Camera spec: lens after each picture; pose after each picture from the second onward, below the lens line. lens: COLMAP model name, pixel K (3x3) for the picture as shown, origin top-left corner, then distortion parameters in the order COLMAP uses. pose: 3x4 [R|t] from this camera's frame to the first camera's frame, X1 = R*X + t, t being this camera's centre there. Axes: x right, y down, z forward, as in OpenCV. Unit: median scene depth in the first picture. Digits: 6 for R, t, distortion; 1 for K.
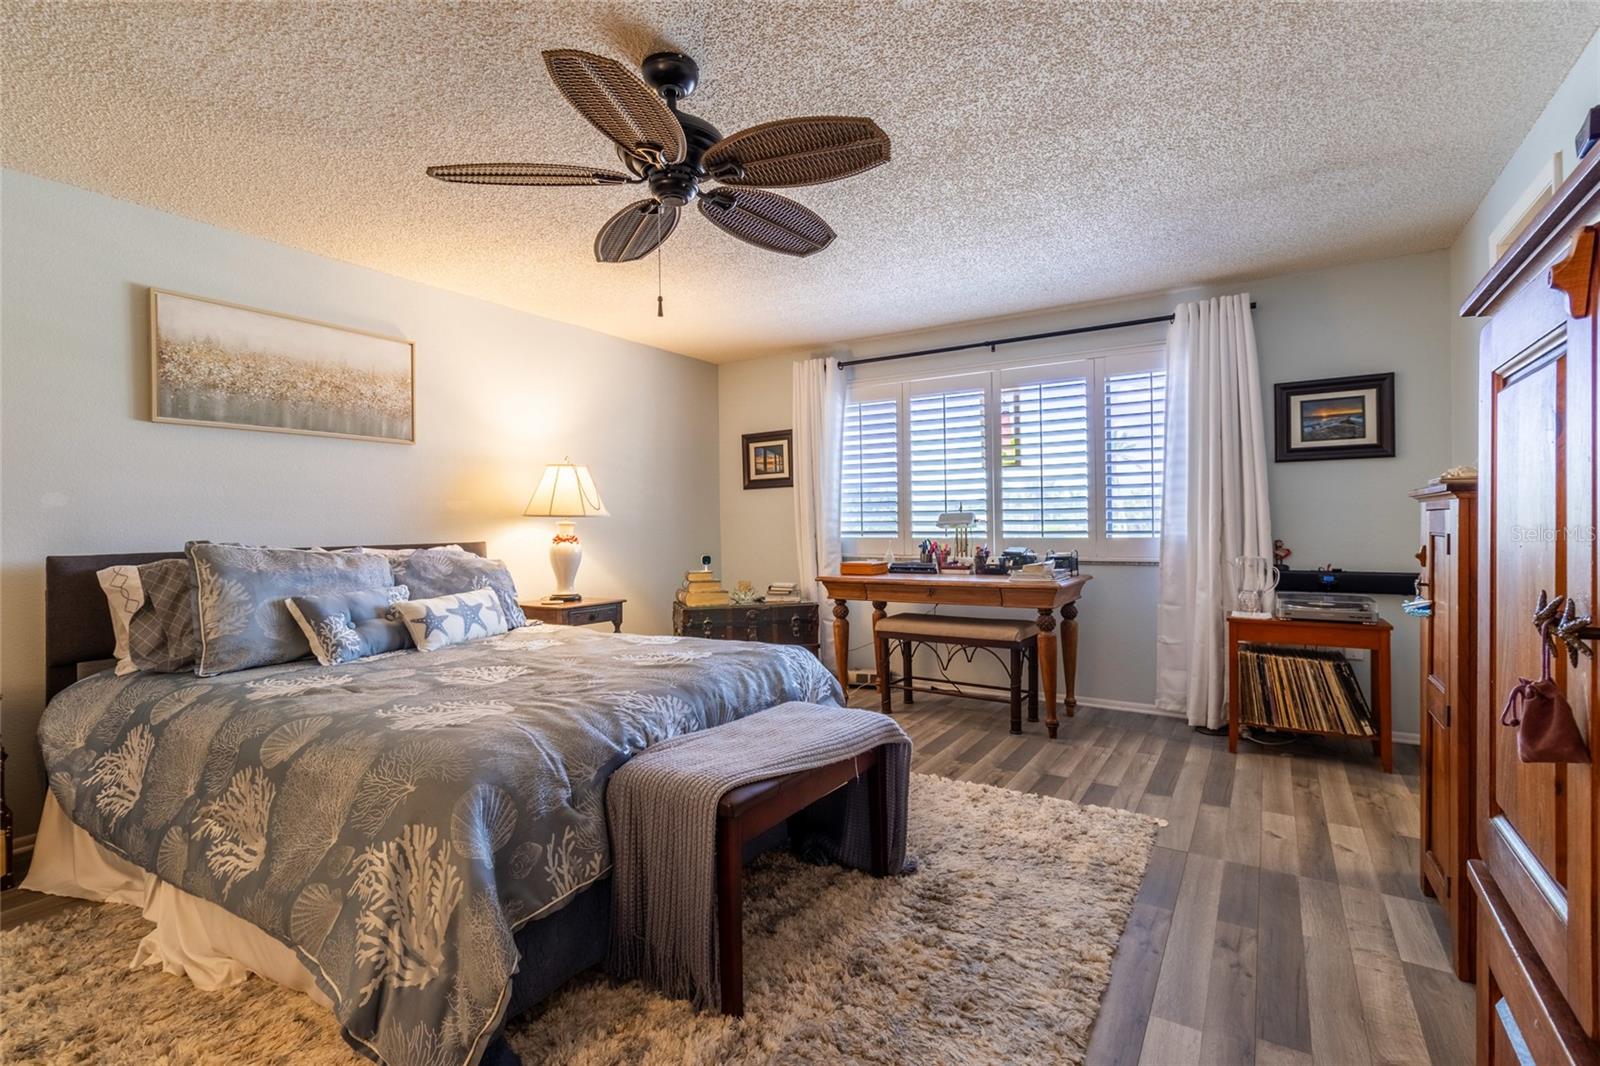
lens RADIAL K [[736.3, 0, 800.7], [0, 736.3, 524.9], [0, 0, 1]] dist [0.002601, 0.000074]
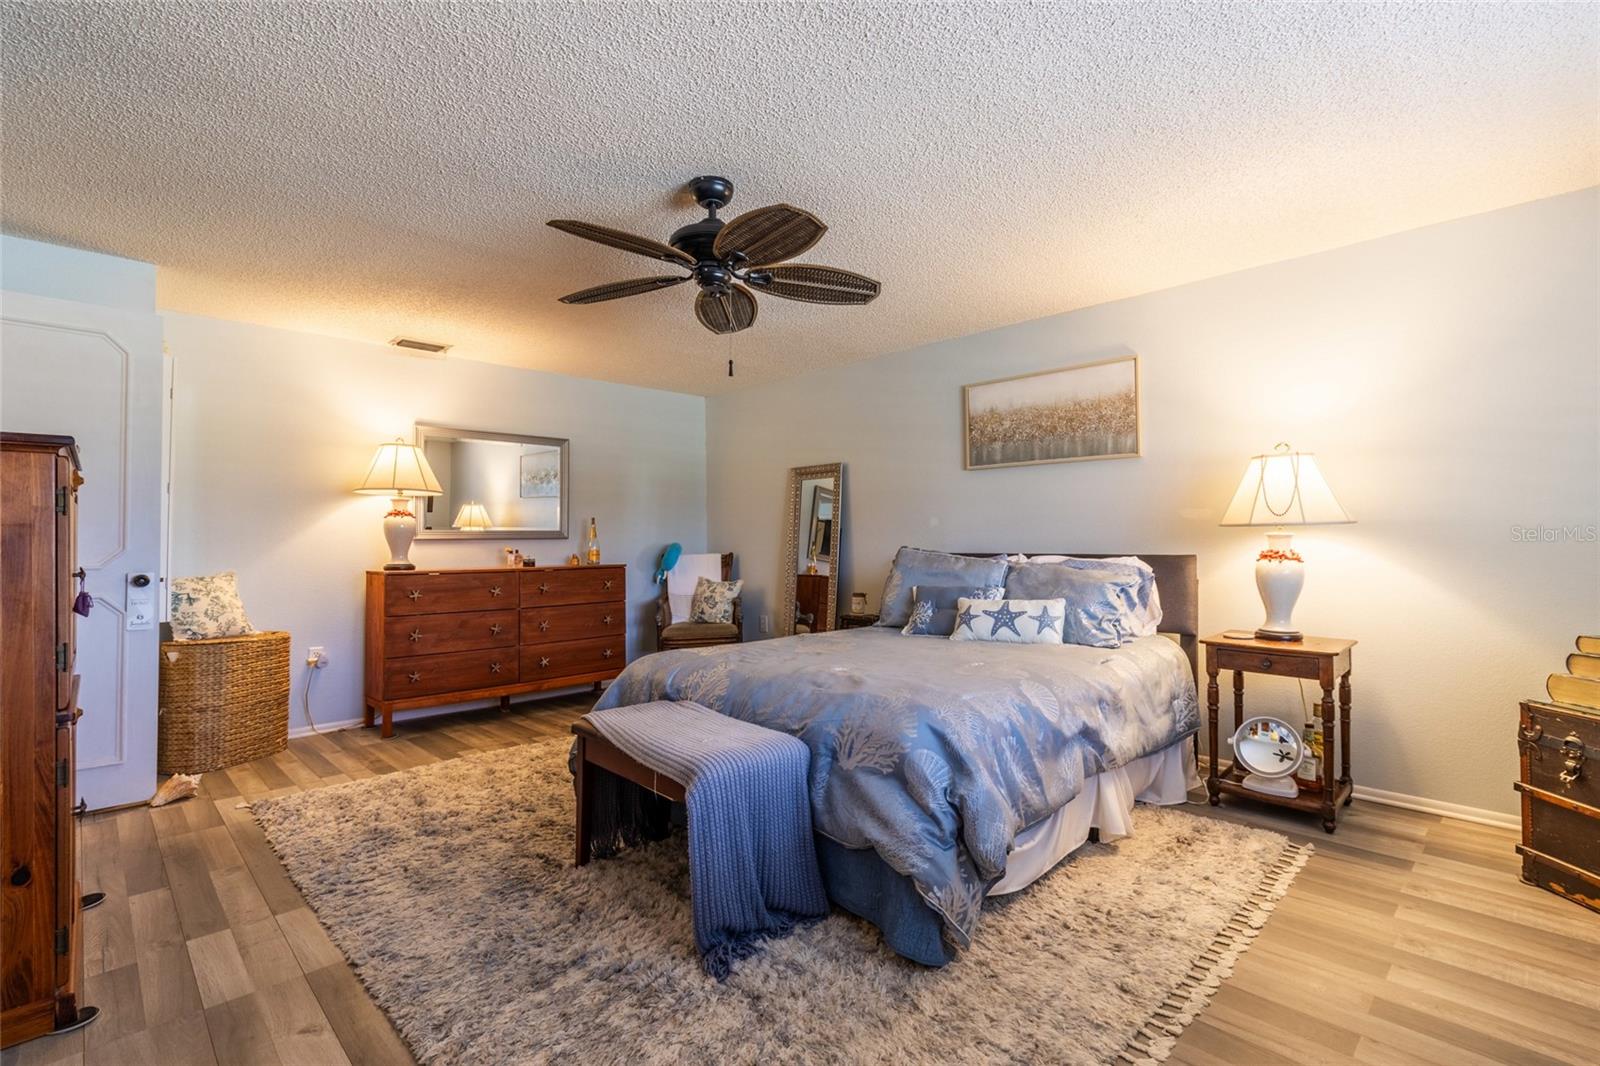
lens RADIAL K [[728.8, 0, 805.6], [0, 728.8, 525.3], [0, 0, 1]] dist [0.000459, -0.000054]
pose [[-0.221273, -0.015073, -0.975095, 0.651633], [-0.000761, 0.999883, -0.015283, 0.000541], [0.975212, -0.002640, -0.221258, 0.933429]]
